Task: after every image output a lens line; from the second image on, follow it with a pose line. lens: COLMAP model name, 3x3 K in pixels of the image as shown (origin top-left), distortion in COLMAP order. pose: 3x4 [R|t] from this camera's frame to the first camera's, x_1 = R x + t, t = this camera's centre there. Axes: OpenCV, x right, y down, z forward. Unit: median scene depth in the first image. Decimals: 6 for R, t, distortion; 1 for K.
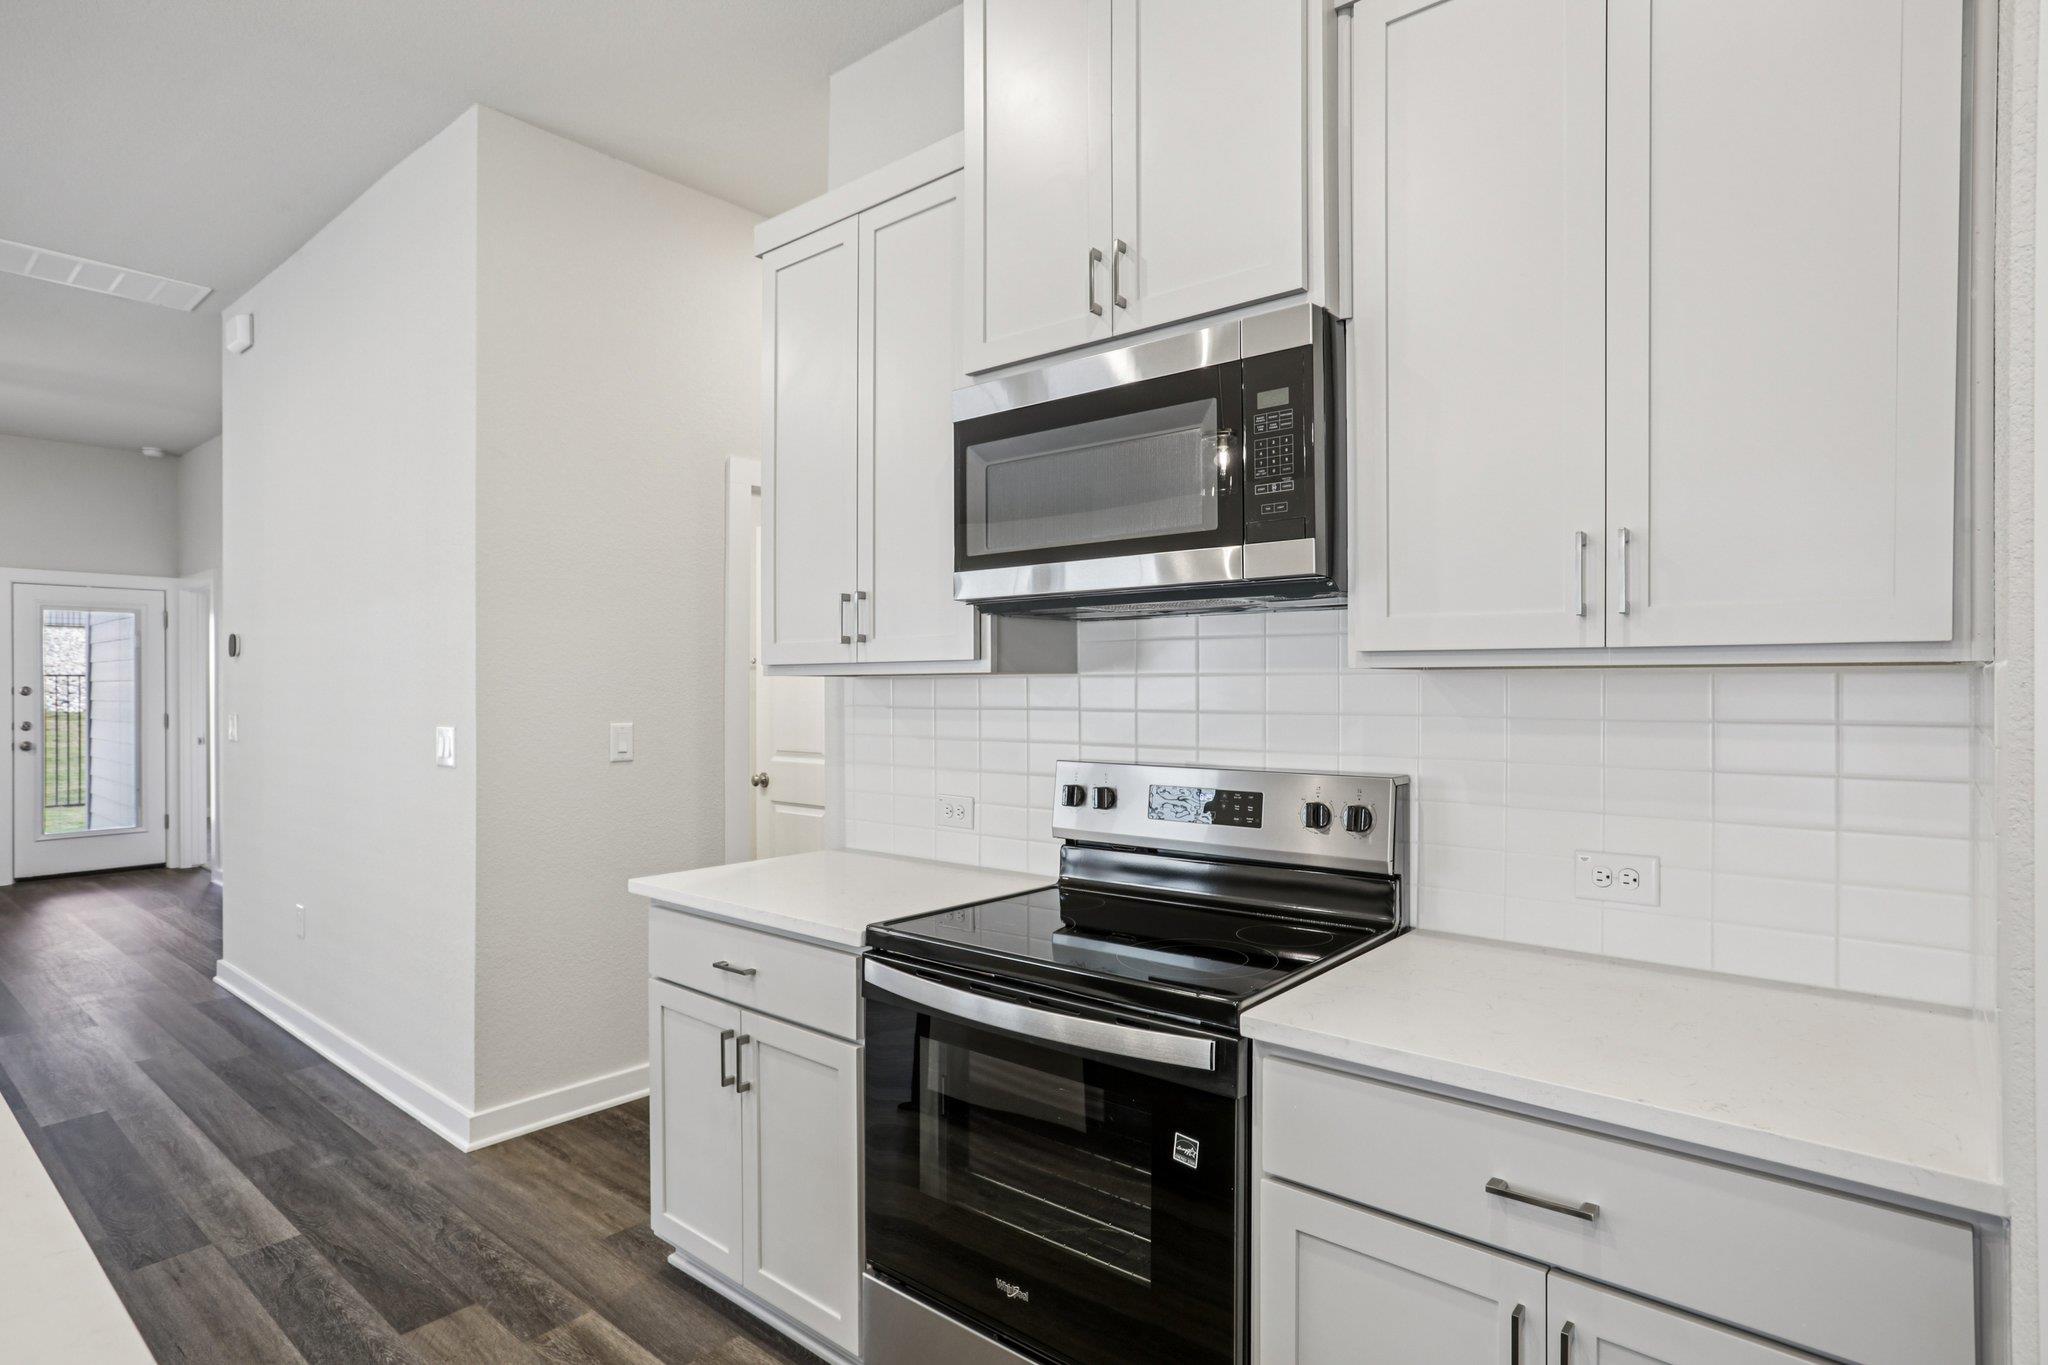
lens RADIAL K [[1071.9, 0, 1030.6], [0, 1071.9, 682.4], [0, 0, 1]] dist [-0.036290, 0.026852]
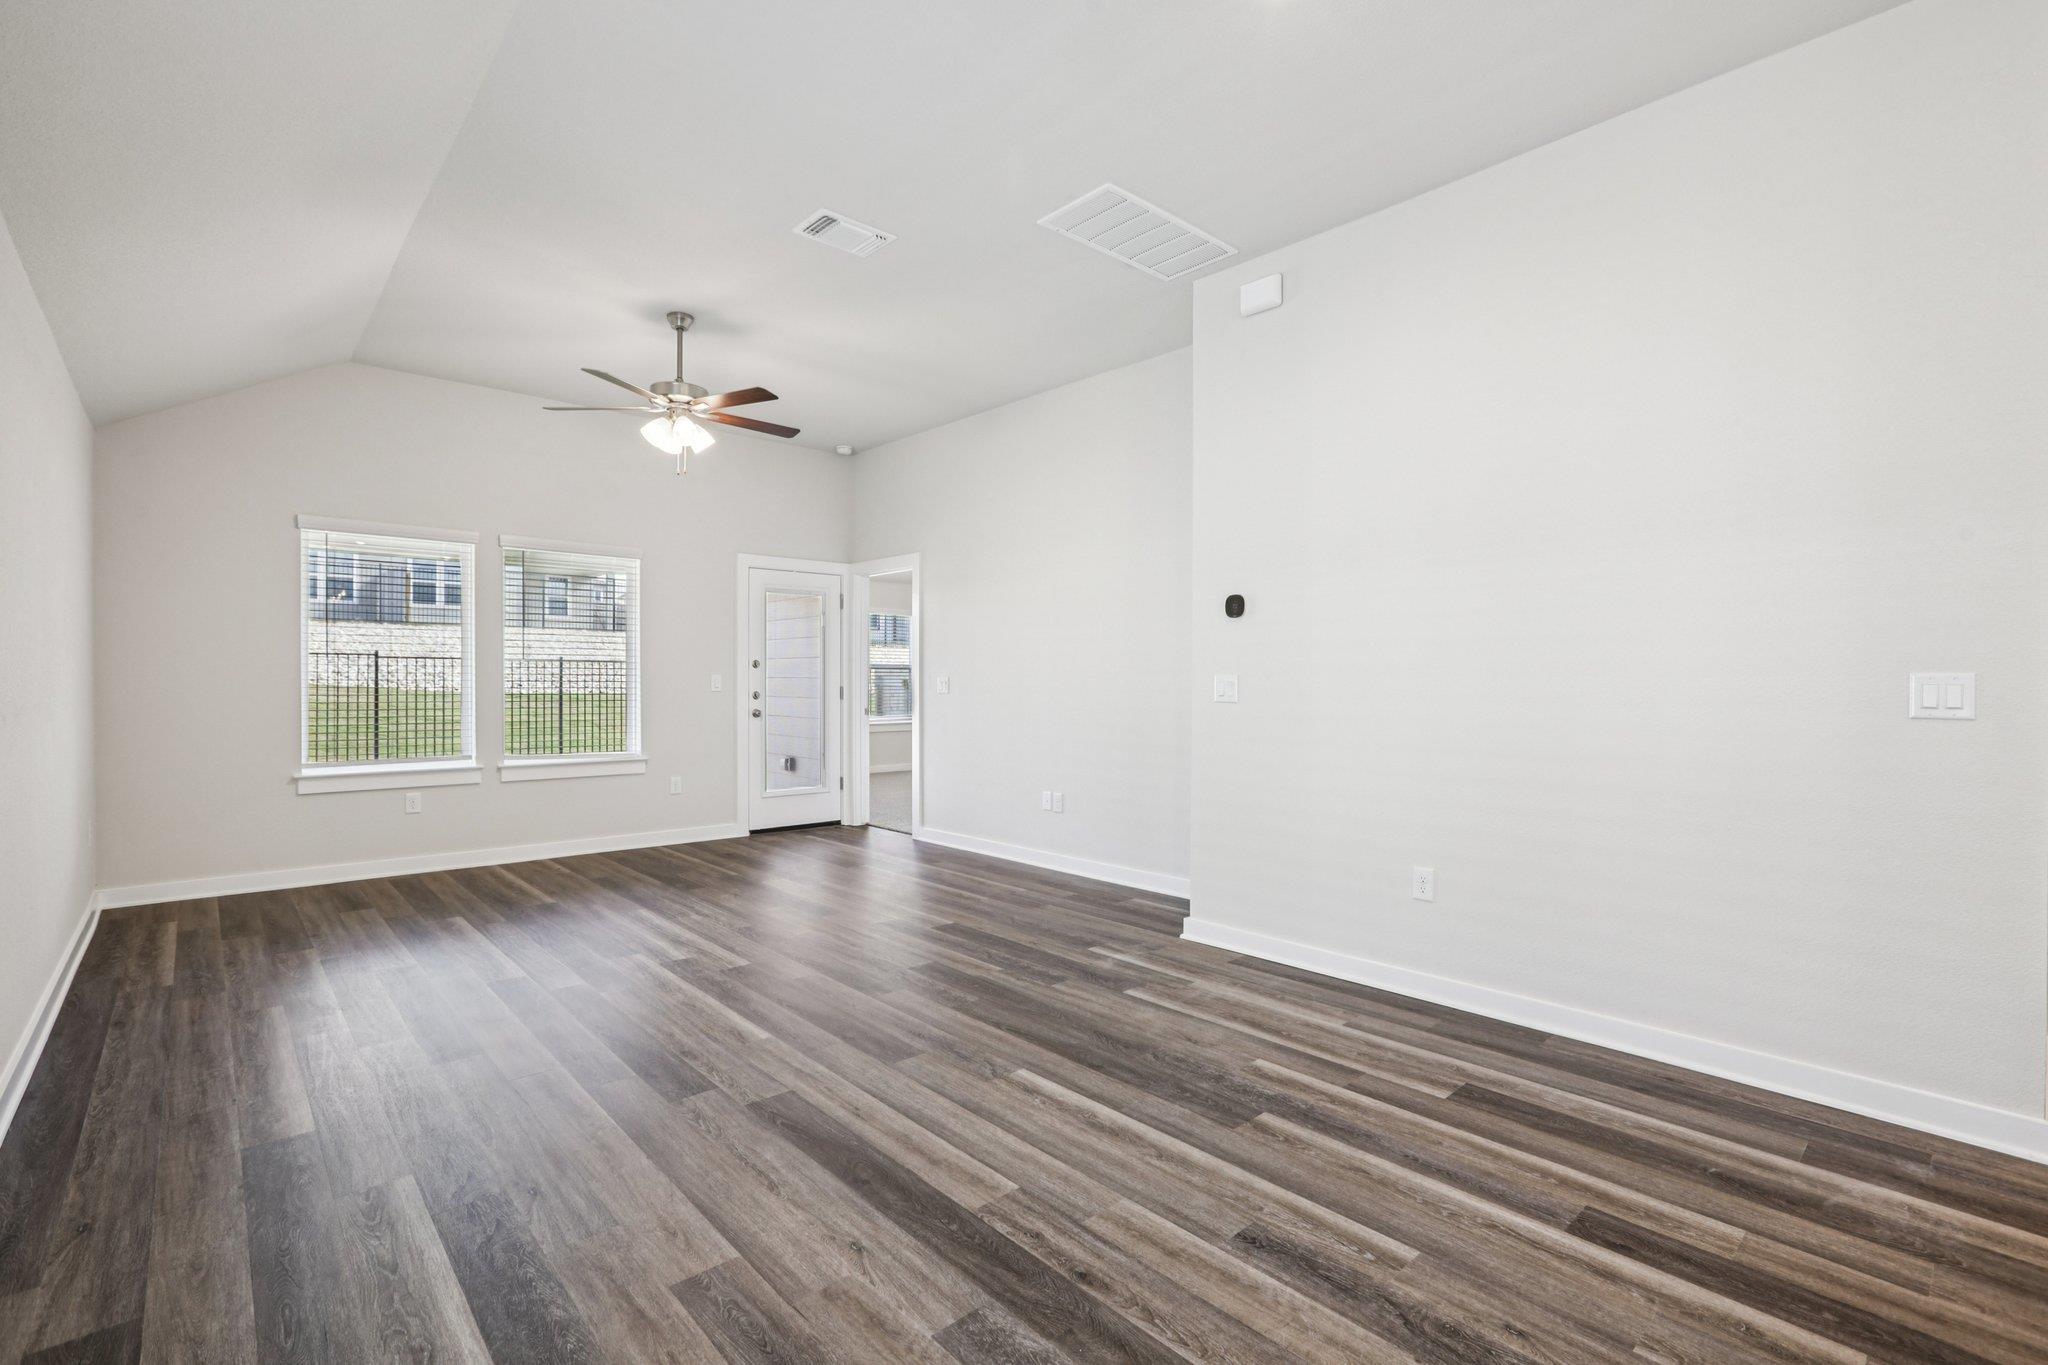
lens RADIAL K [[921.7, 0, 1033.2], [0, 921.7, 685.0], [0, 0, 1]] dist [-0.035988, 0.020983]
pose [[0.991852, 0.004835, -0.127306, -1.660933], [-0.003930, 0.999965, 0.007353, 0.068739], [0.127337, -0.006793, 0.991836, 0.221708]]
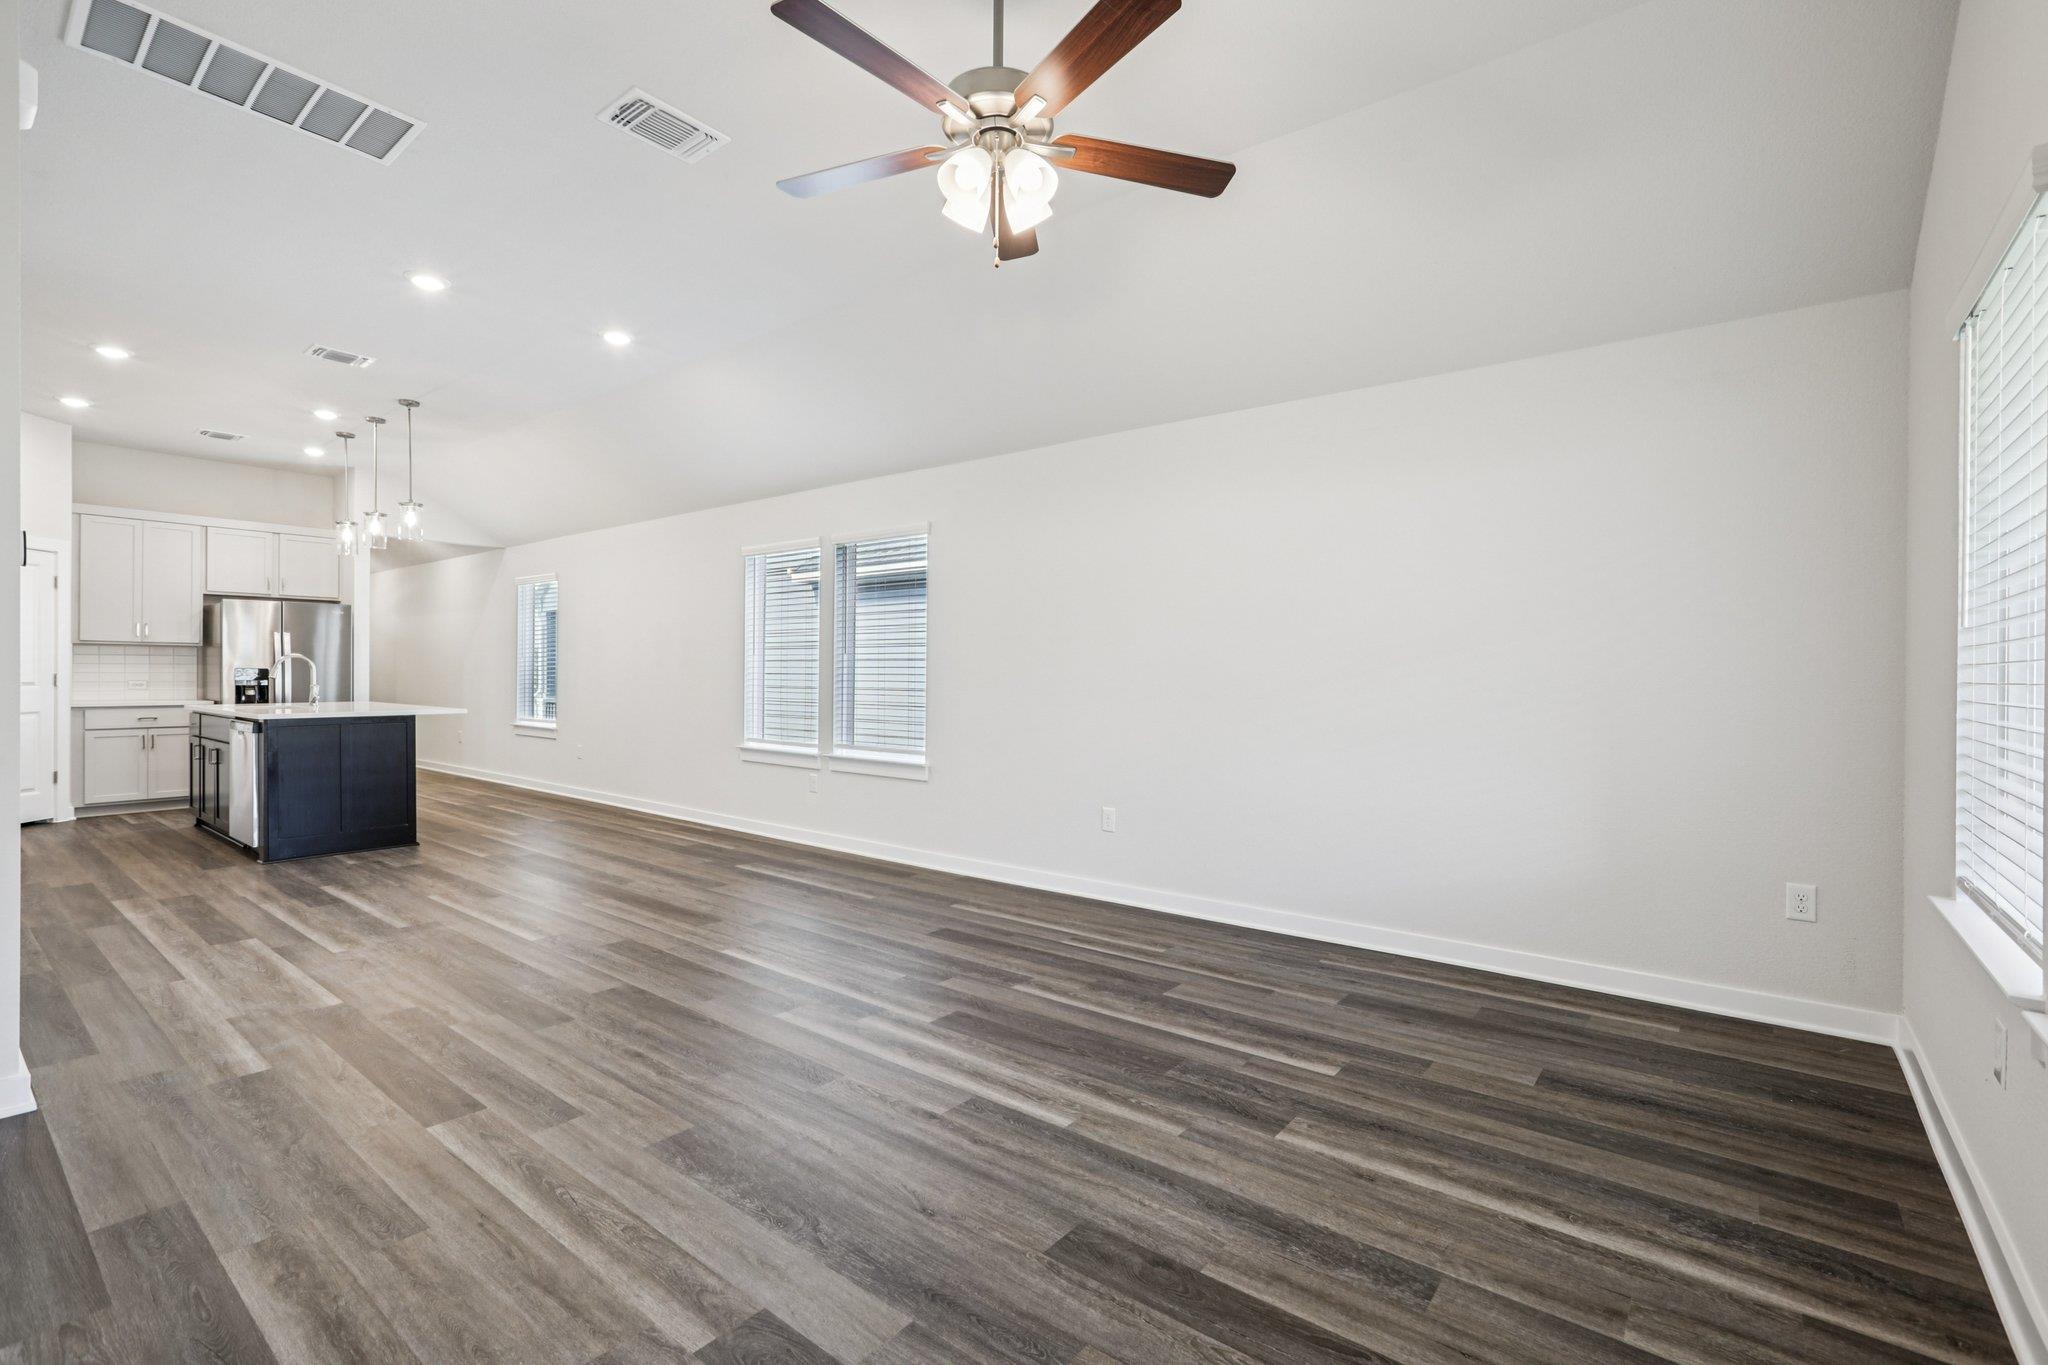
lens RADIAL K [[921.7, 0, 1033.2], [0, 921.7, 685.0], [0, 0, 1]] dist [-0.035988, 0.020983]
pose [[-0.999504, -0.007842, -0.030502, -2.708479], [-0.008017, 0.999952, 0.005618, 0.085416], [0.030457, 0.005859, -0.999519, 3.149047]]
